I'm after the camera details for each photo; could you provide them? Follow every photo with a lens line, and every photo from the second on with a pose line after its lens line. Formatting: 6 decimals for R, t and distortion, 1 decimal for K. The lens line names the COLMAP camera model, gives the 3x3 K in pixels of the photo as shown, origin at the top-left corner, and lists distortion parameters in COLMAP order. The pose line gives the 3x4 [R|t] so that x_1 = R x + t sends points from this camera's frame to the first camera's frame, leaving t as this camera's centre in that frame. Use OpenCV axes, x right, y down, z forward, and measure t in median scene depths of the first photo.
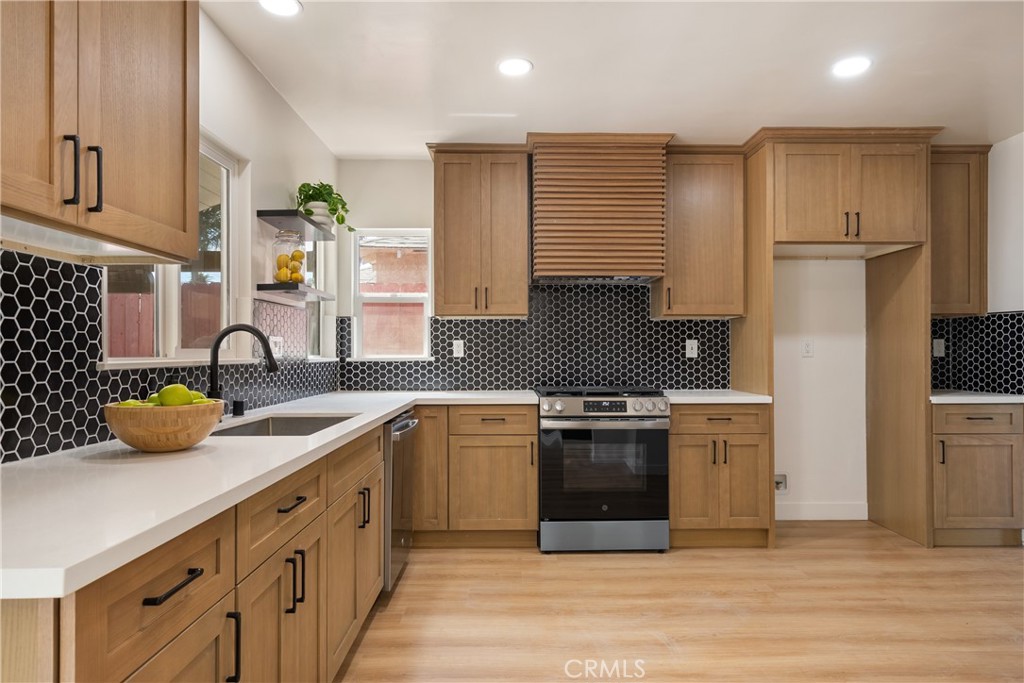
lens RADIAL K [[589.6, 0, 511.5], [0, 589.6, 345.6], [0, 0, 1]] dist [0.001227, 0.000957]
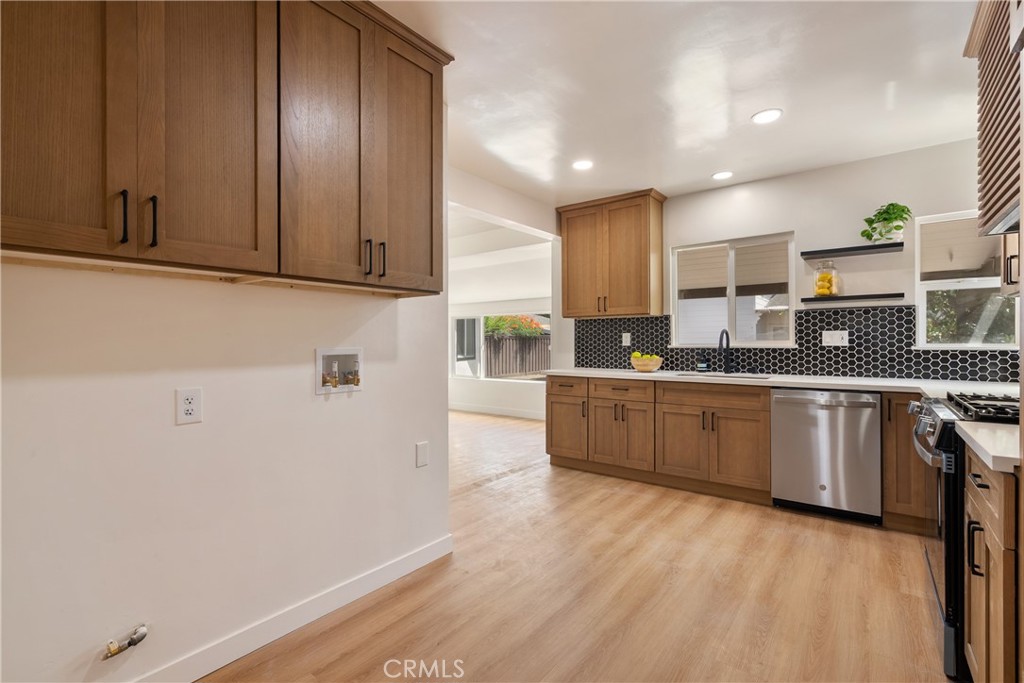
lens RADIAL K [[472.8, 0, 512.0], [0, 472.8, 341.5], [0, 0, 1]] dist [0.000898, 0.000179]
pose [[-0.620065, 0.004782, -0.784536, 0.821520], [0.016610, 0.999837, -0.007033, 0.005066], [0.784375, -0.017393, -0.620043, 0.864384]]
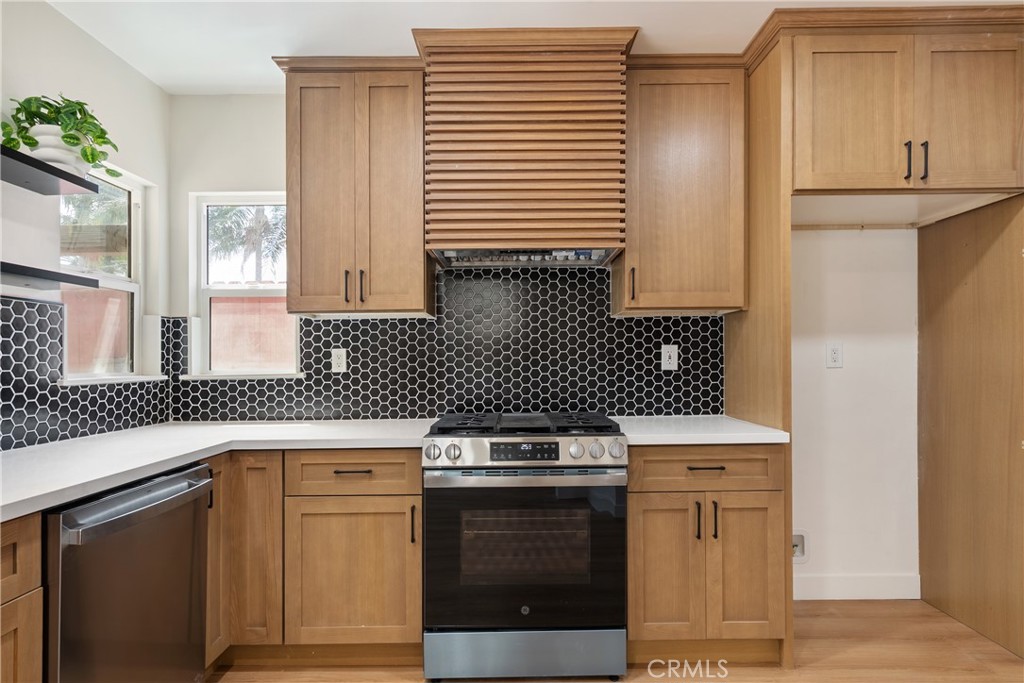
lens RADIAL K [[549.1, 0, 516.2], [0, 549.1, 368.5], [0, 0, 1]] dist [0.001902, -0.000651]
pose [[0.999899, -0.008963, -0.011050, 0.139987], [0.009276, 0.999549, 0.028576, -0.002333], [0.010789, -0.028675, 0.999531, 0.368873]]
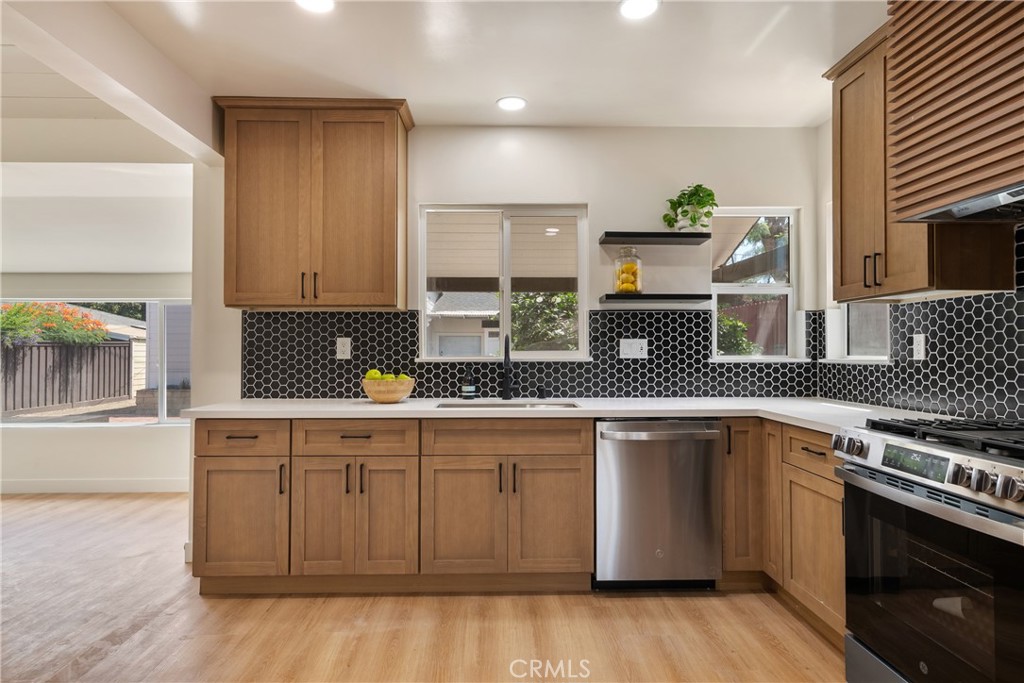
lens RADIAL K [[587.4, 0, 515.0], [0, 587.4, 340.9], [0, 0, 1]] dist [0.004771, 0.001734]
pose [[0.020250, -0.015014, -0.999682, 0.587697], [0.014330, 0.999789, -0.014726, 0.001645], [0.999692, -0.014027, 0.020460, 0.584354]]
